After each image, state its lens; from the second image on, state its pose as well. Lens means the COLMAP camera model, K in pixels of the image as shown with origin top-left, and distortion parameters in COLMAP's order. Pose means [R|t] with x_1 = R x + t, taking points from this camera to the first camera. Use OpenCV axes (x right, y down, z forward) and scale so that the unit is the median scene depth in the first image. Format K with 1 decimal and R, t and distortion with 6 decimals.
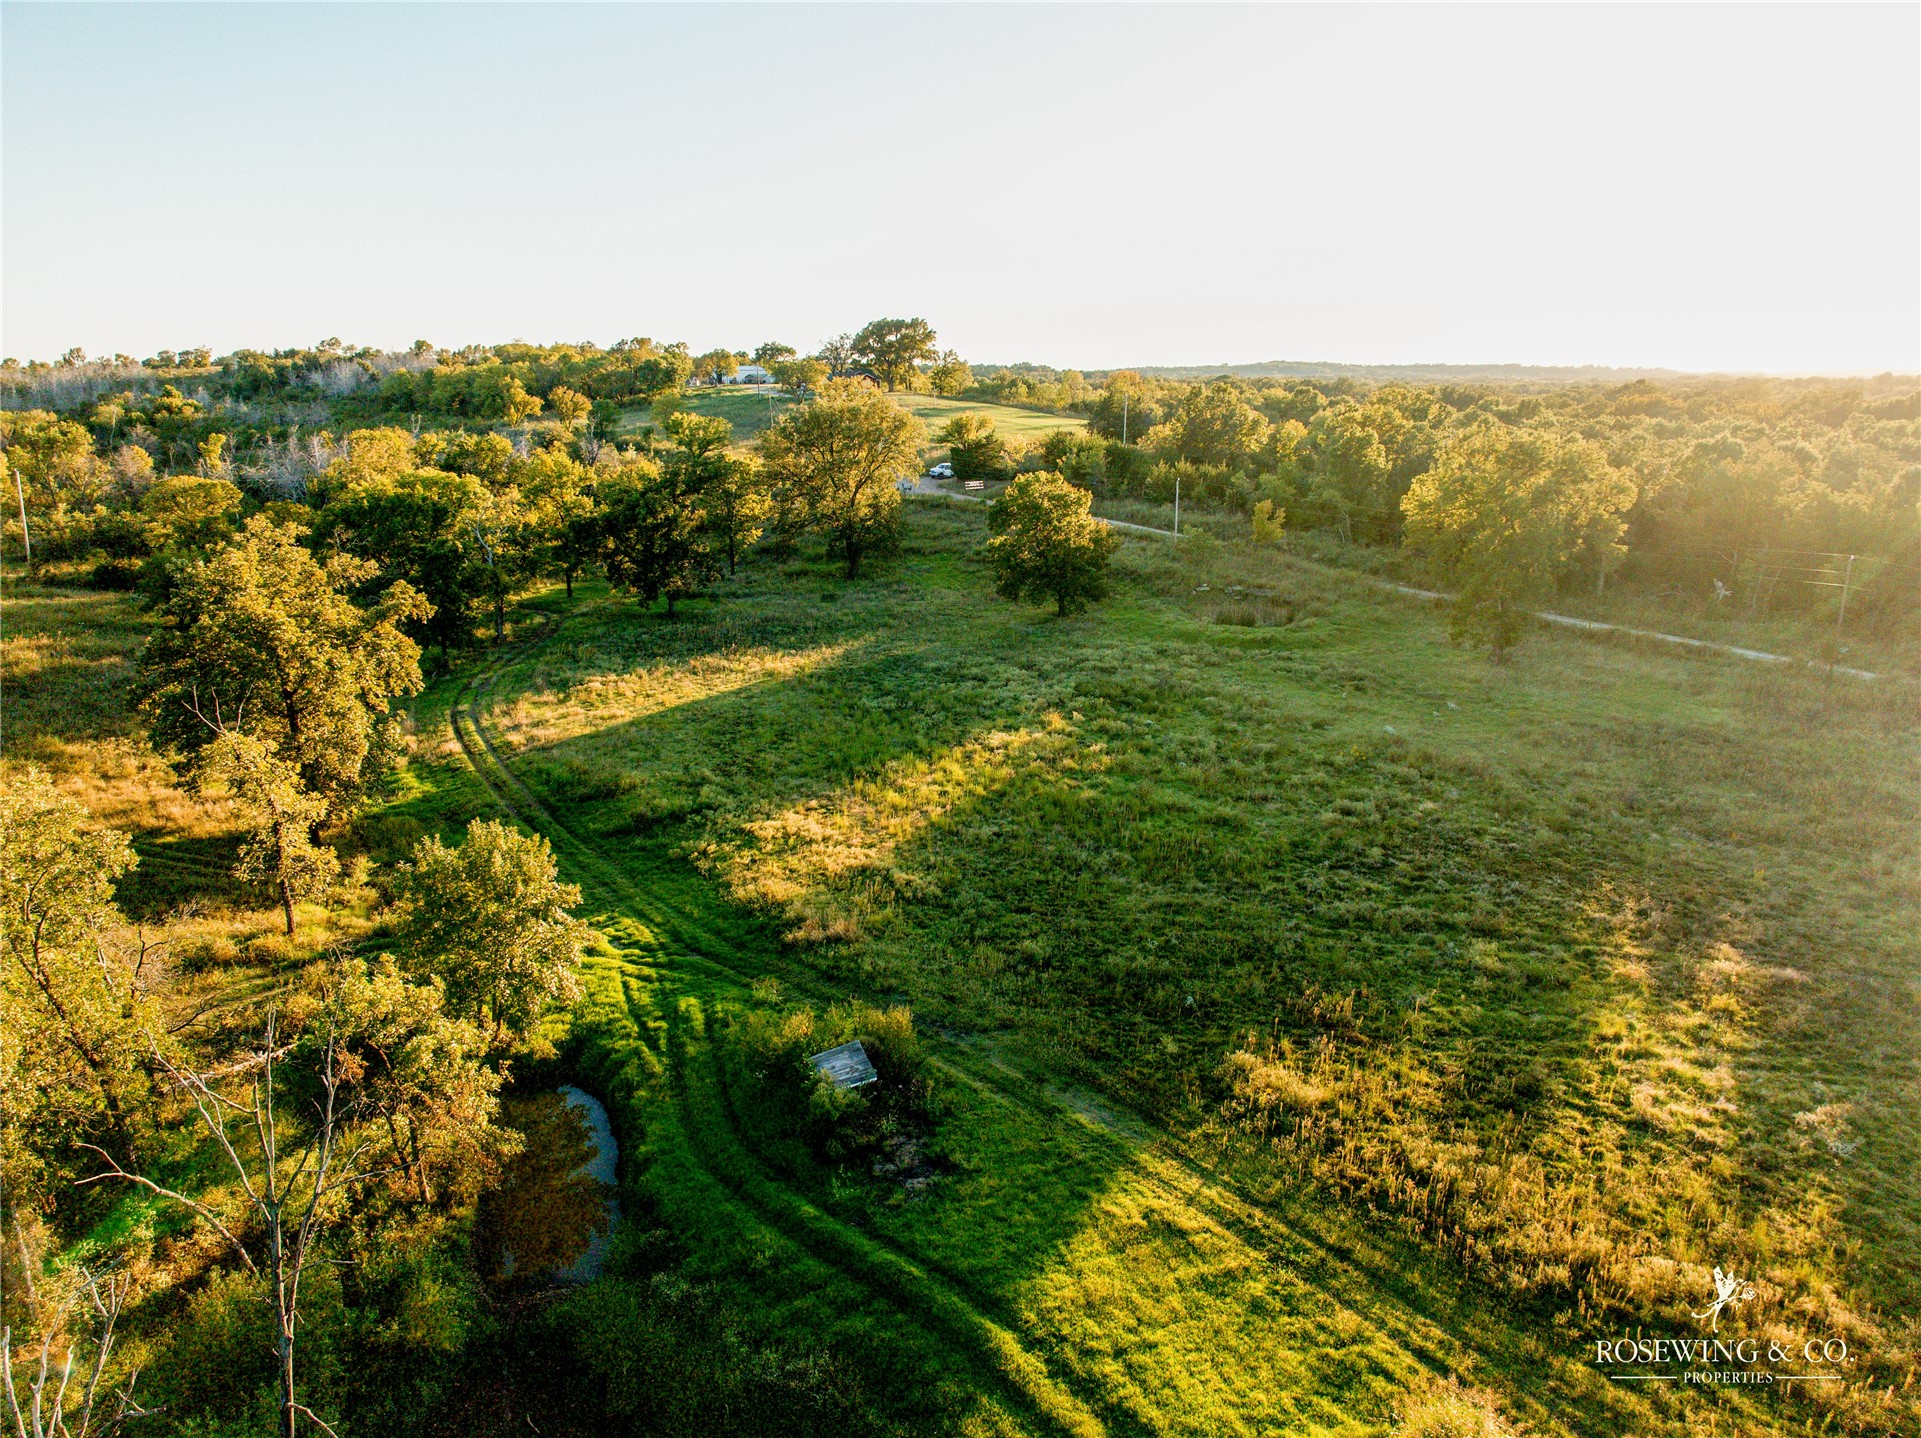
lens RADIAL K [[1336.2, 0, 958.3], [0, 1336.2, 732.7], [0, 0, 1]] dist [-0.060794, 0.024858]
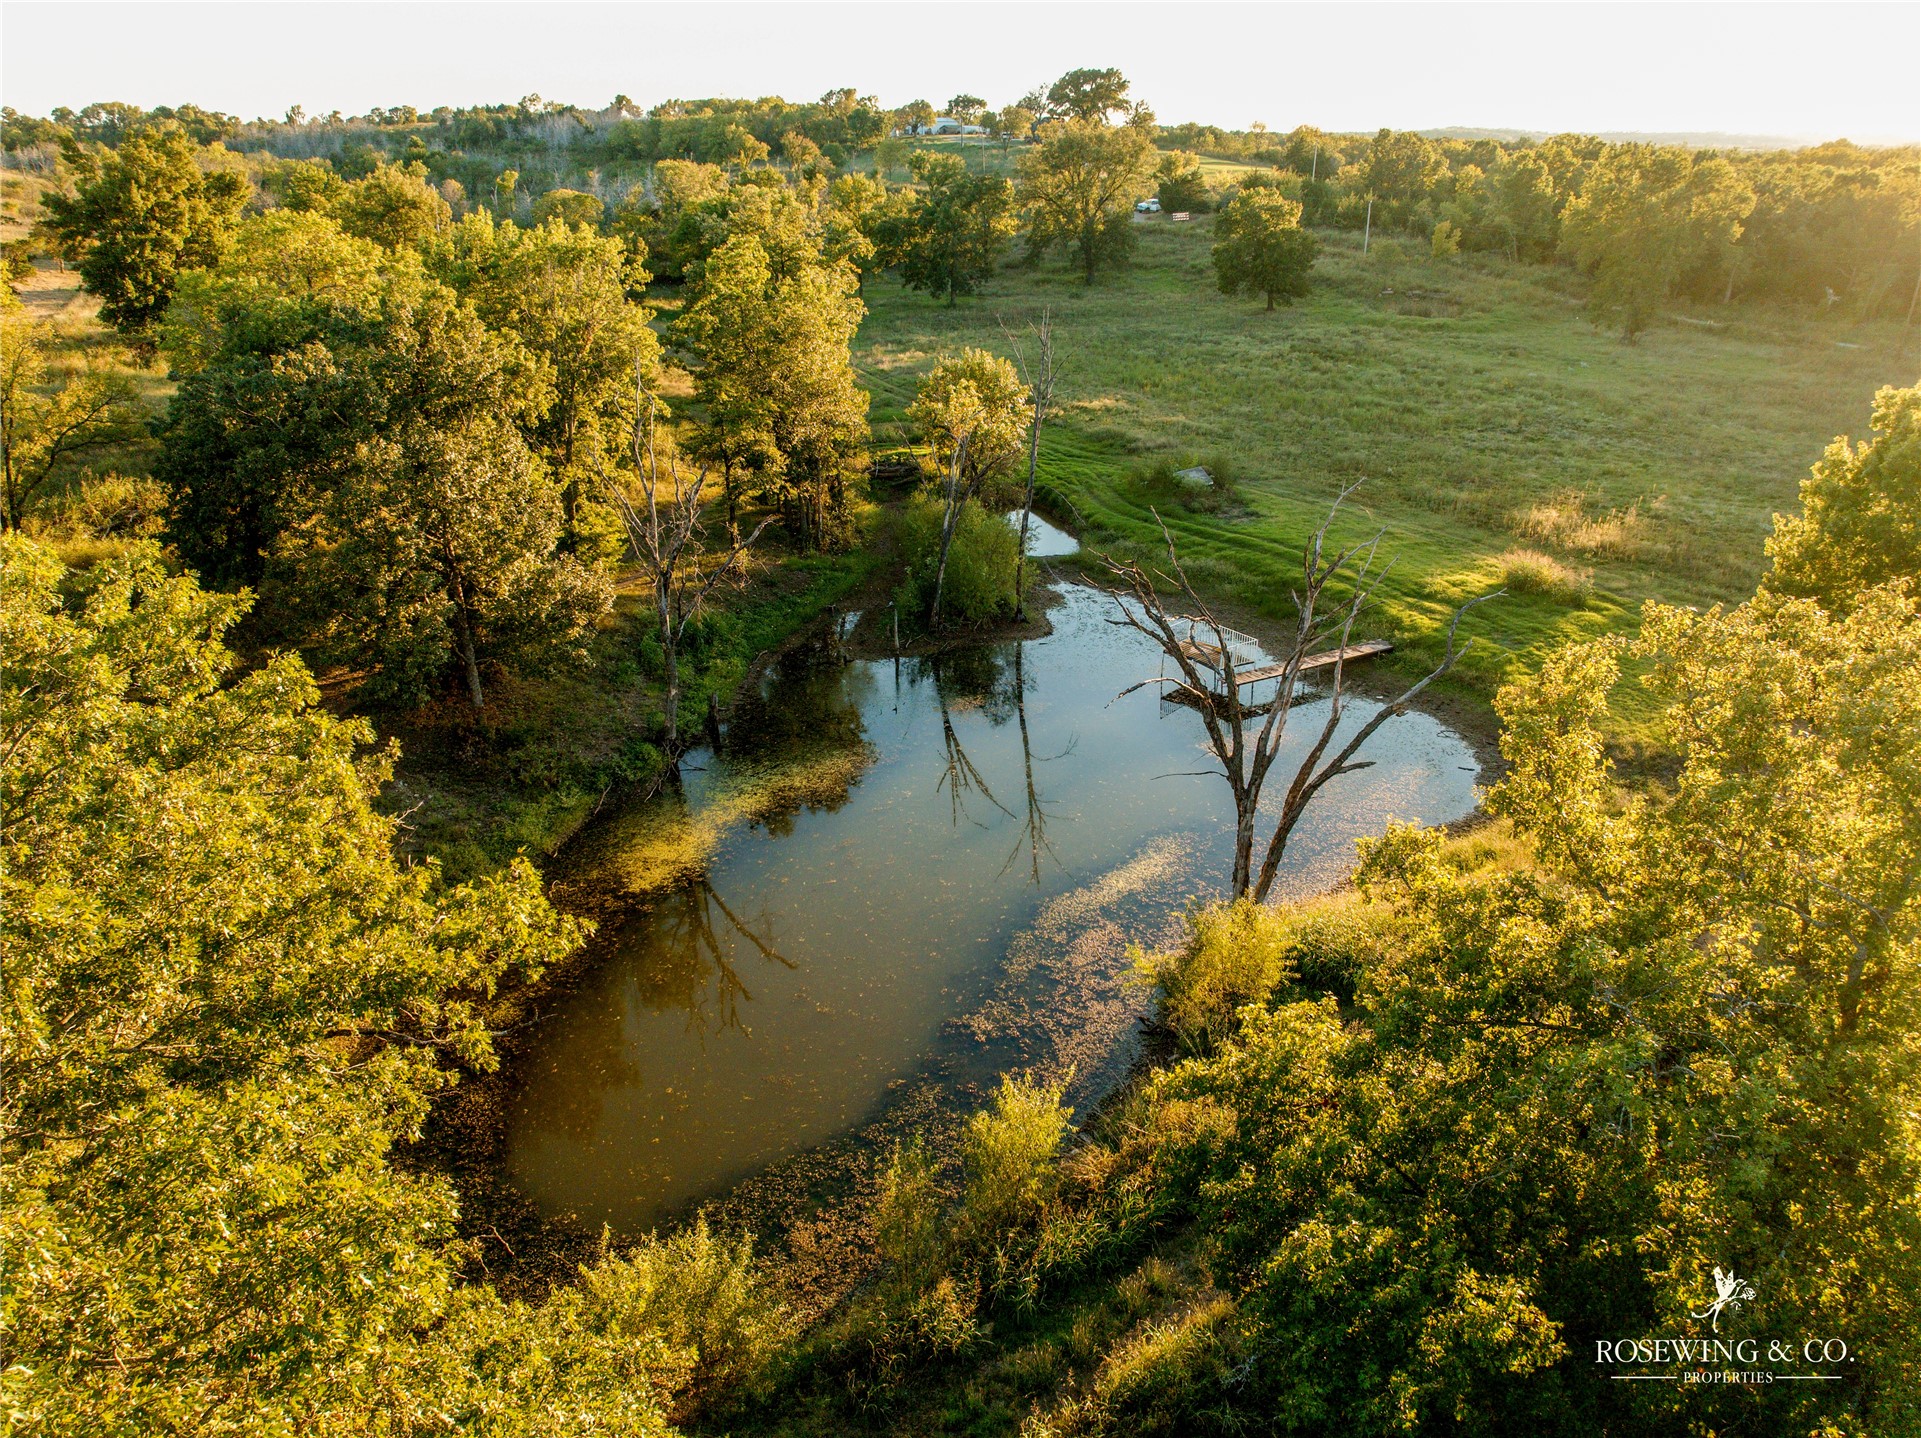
lens RADIAL K [[1336.2, 0, 964.5], [0, 1336.2, 721.9], [0, 0, 1]] dist [-0.060794, 0.024858]
pose [[0.994867, 0.039612, -0.093119, -0.065337], [-0.025078, 0.988006, 0.152363, 0.095576], [0.098037, -0.149246, 0.983928, -0.252948]]
